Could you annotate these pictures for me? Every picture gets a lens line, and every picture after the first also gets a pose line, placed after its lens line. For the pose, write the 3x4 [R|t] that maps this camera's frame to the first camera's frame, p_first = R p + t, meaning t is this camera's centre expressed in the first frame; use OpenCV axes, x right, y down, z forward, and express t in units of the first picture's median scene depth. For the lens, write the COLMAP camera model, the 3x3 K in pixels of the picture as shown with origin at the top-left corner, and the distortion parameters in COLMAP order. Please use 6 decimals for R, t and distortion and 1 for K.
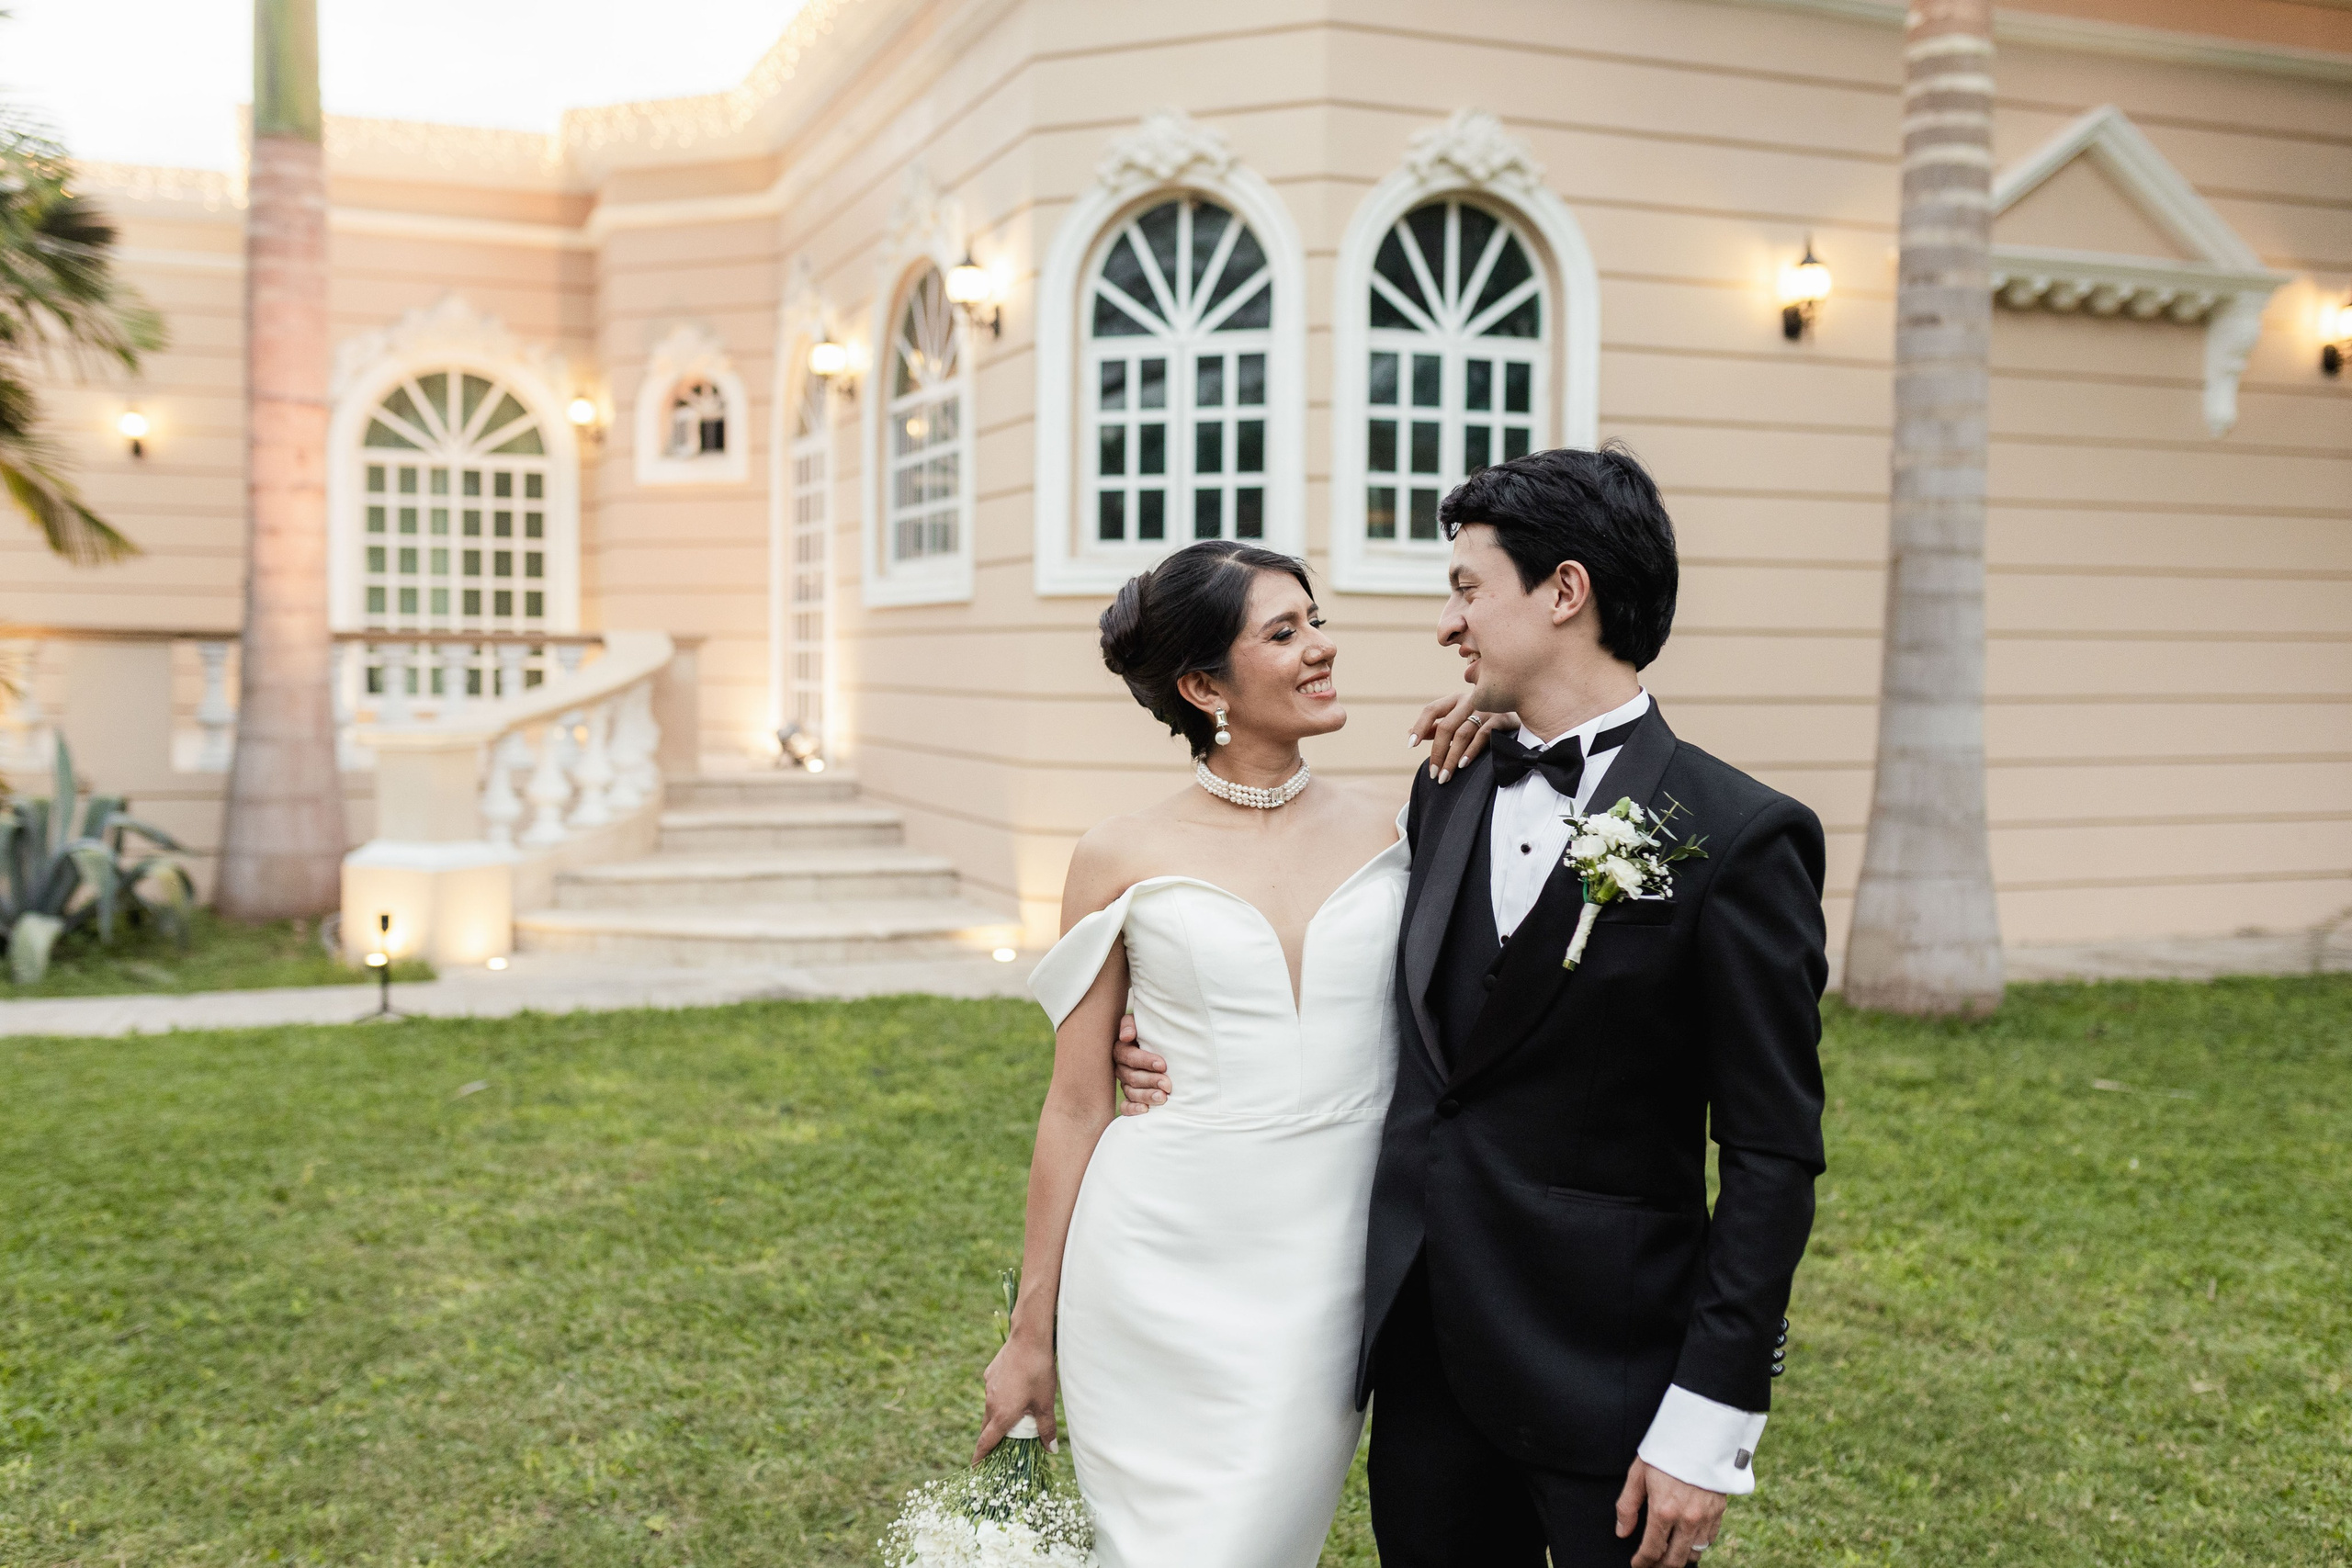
lens RADIAL K [[2347.3, 0, 1105.4], [0, 2347.3, 905.2], [0, 0, 1]] dist [-0.006956, 0.005674]
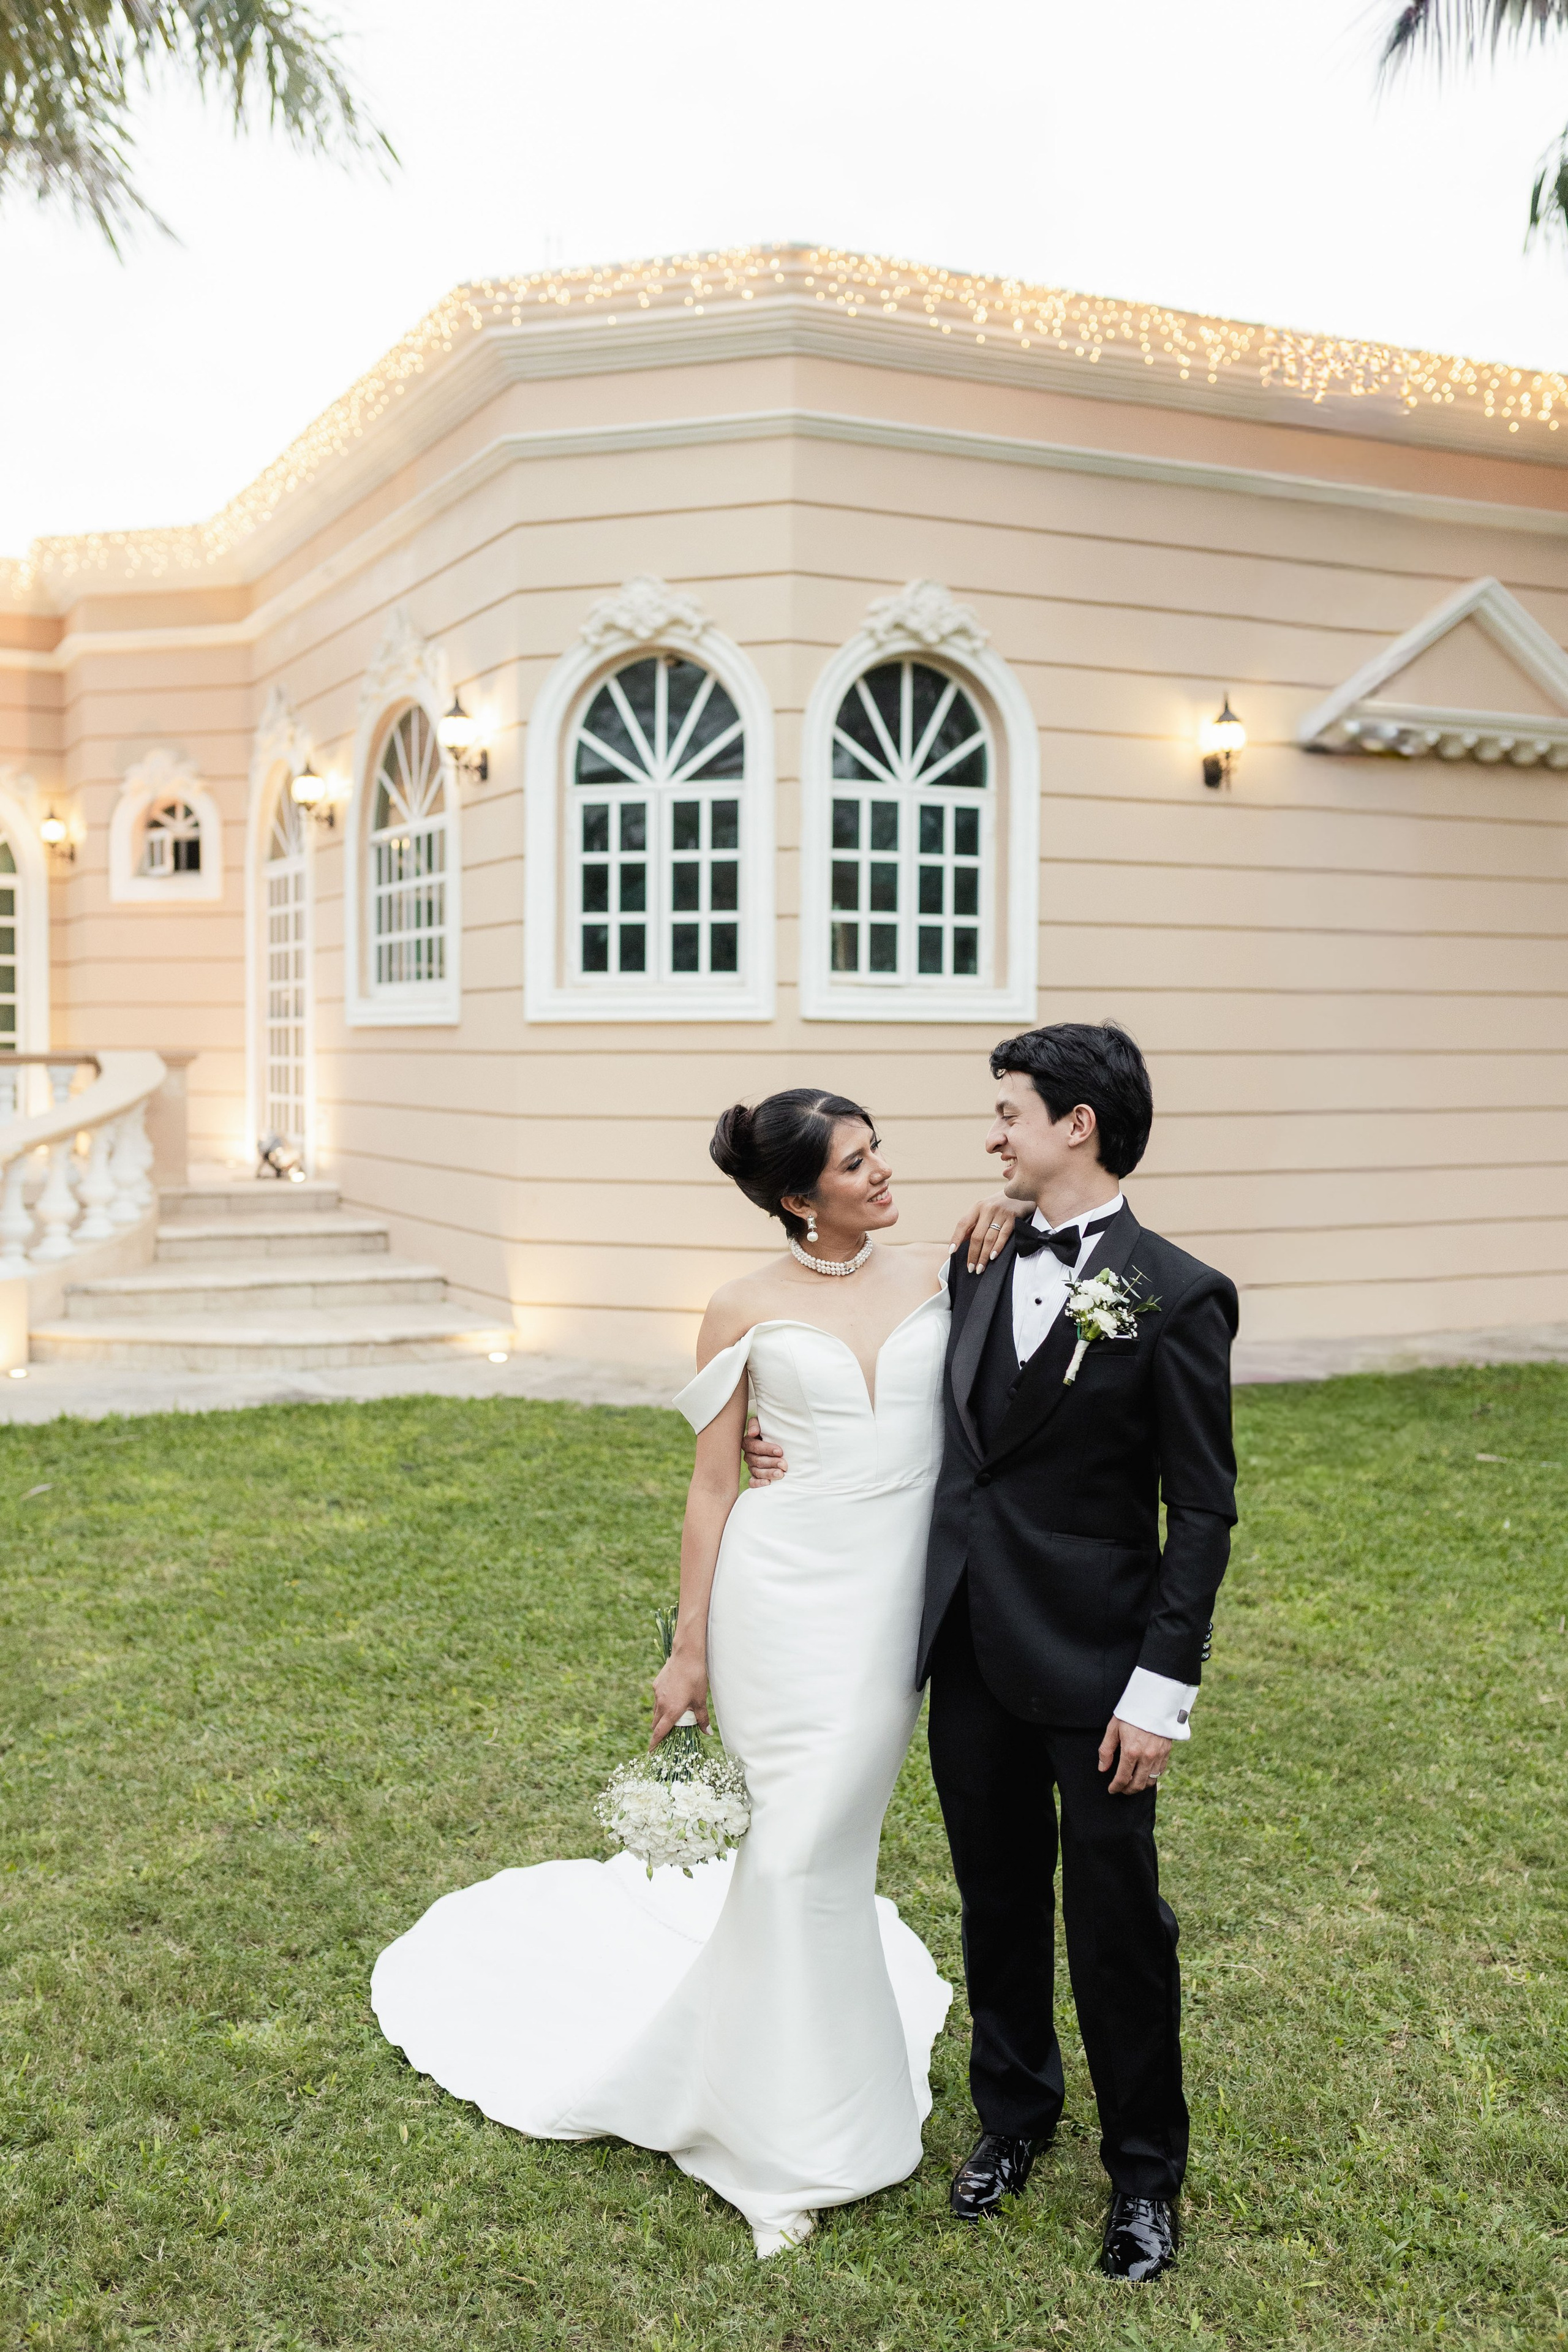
lens RADIAL K [[2389.2, 0, 728.8], [0, 2389.2, 1325.9], [0, 0, 1]] dist [0.005281, -0.011153]
pose [[0.996438, -0.014655, 0.083040, -0.042212], [0.013572, 0.999815, 0.013596, -0.009527], [-0.083224, -0.012421, 0.996453, -0.143005]]
